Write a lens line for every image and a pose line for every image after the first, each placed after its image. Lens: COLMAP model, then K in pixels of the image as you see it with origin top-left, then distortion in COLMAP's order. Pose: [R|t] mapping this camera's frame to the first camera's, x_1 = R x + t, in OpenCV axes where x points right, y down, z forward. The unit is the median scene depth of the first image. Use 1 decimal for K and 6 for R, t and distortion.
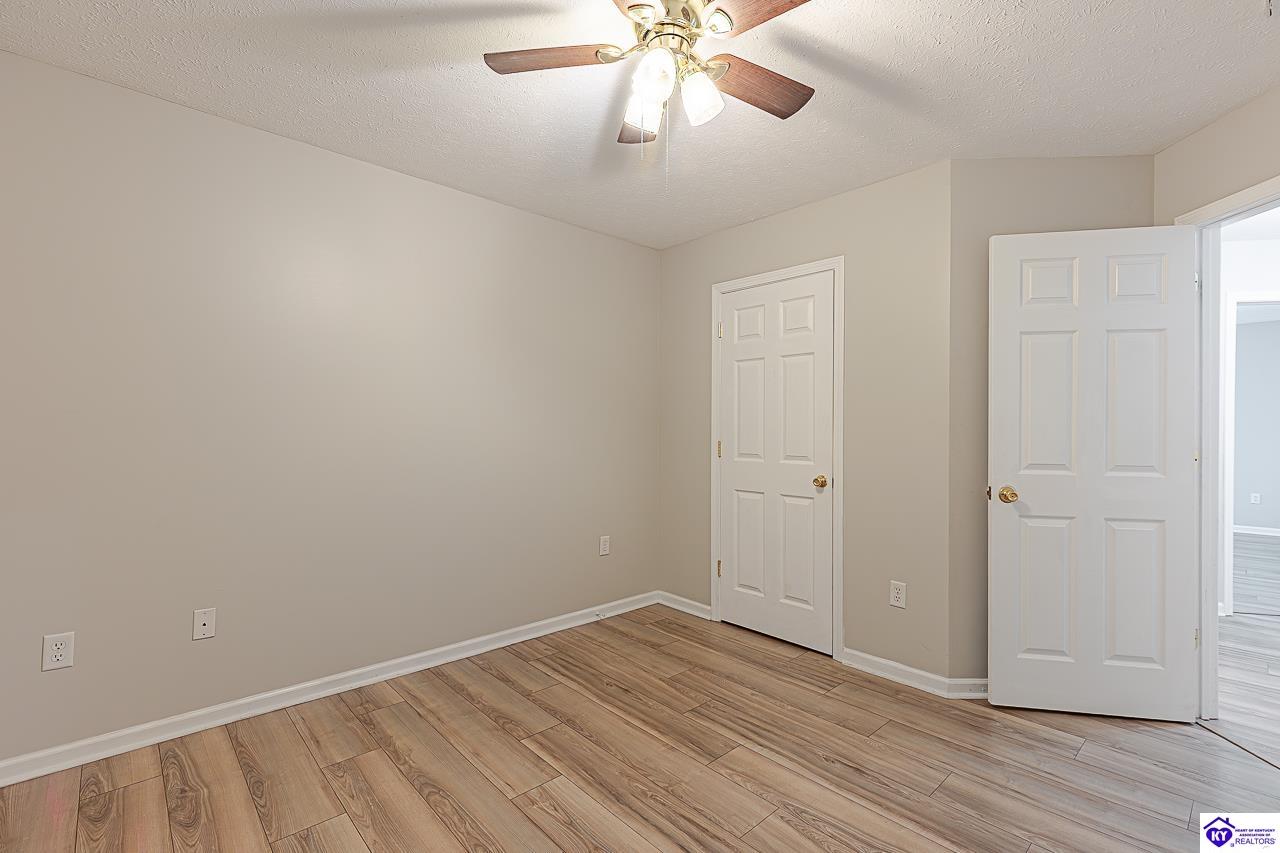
lens RADIAL K [[576.5, 0, 650.2], [0, 576.5, 425.0], [0, 0, 1]] dist [0.010945, -0.002040]
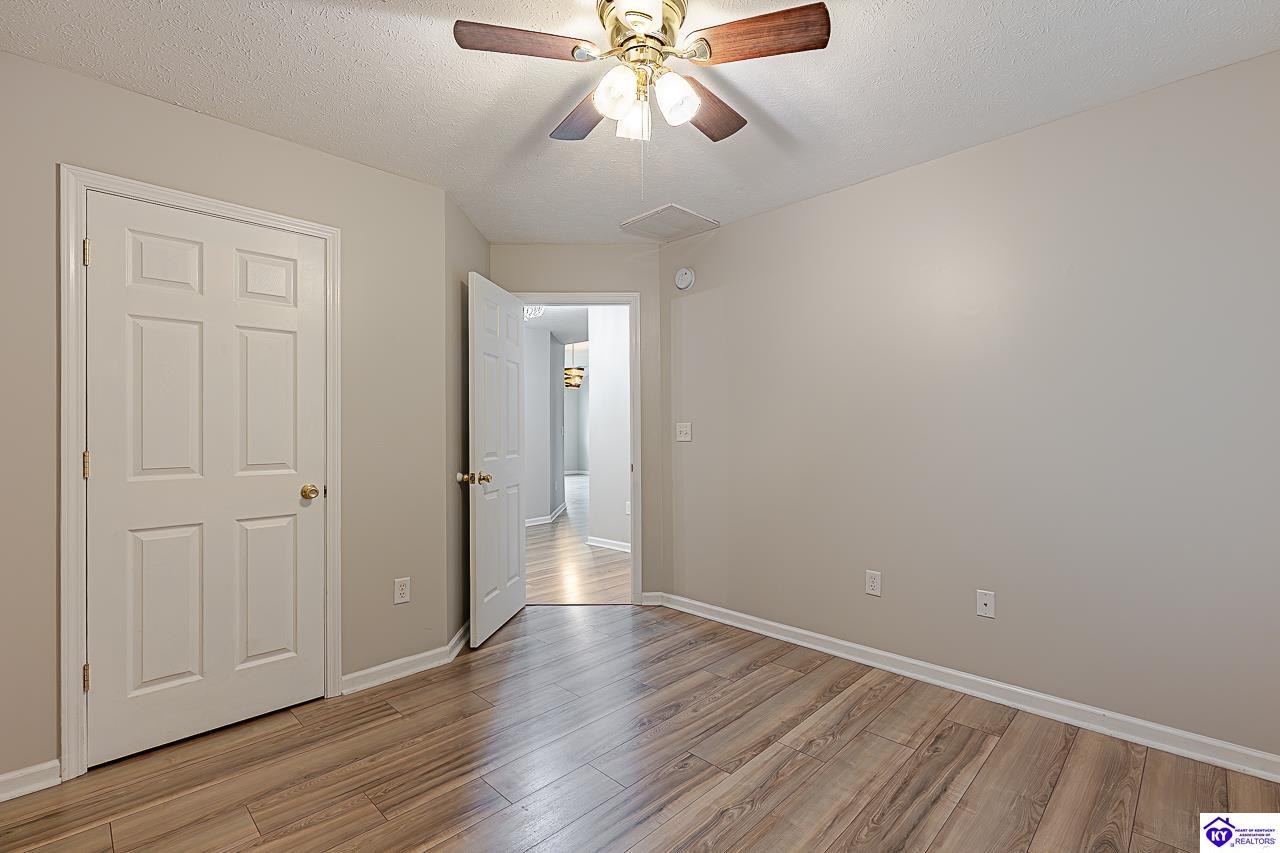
lens RADIAL K [[576.5, 0, 632.5], [0, 576.5, 427.4], [0, 0, 1]] dist [0.010945, -0.002040]
pose [[-0.033526, -0.001930, 0.999436, -0.612792], [-0.002289, 0.999996, 0.001855, 0.004123], [-0.999435, -0.002226, -0.033531, 0.647529]]
